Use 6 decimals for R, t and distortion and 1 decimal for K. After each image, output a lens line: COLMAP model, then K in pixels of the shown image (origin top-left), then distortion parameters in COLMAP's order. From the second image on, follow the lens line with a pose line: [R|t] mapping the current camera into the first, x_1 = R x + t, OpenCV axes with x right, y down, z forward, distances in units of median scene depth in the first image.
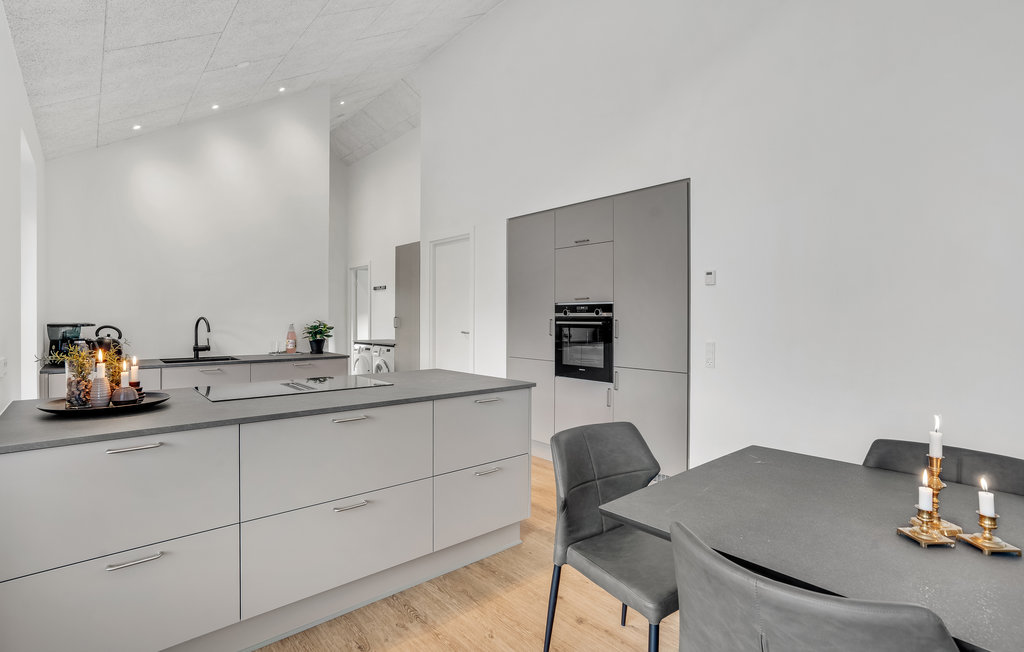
lens RADIAL K [[503.8, 0, 512.0], [0, 503.8, 326.0], [0, 0, 1]] dist [-0.035663, 0.016318]
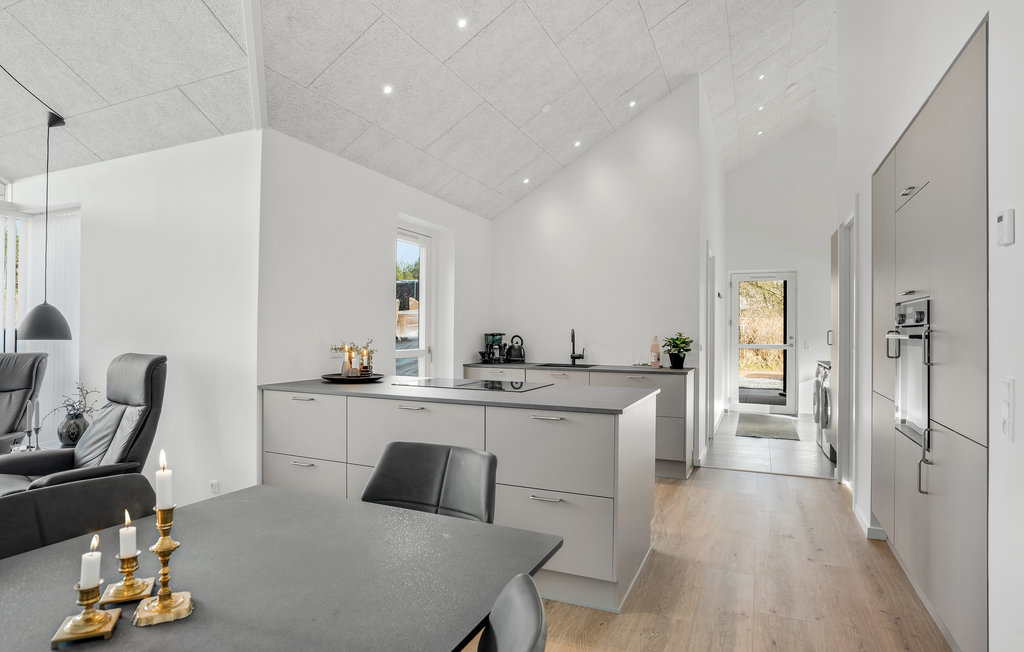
lens RADIAL K [[562.8, 0, 504.8], [0, 562.8, 323.2], [0, 0, 1]] dist [-0.045125, -0.000192]
pose [[0.423309, -0.013527, -0.905885, 0.480106], [-0.023024, 0.999405, -0.025683, 0.005363], [0.905693, 0.031729, 0.422745, 0.302886]]
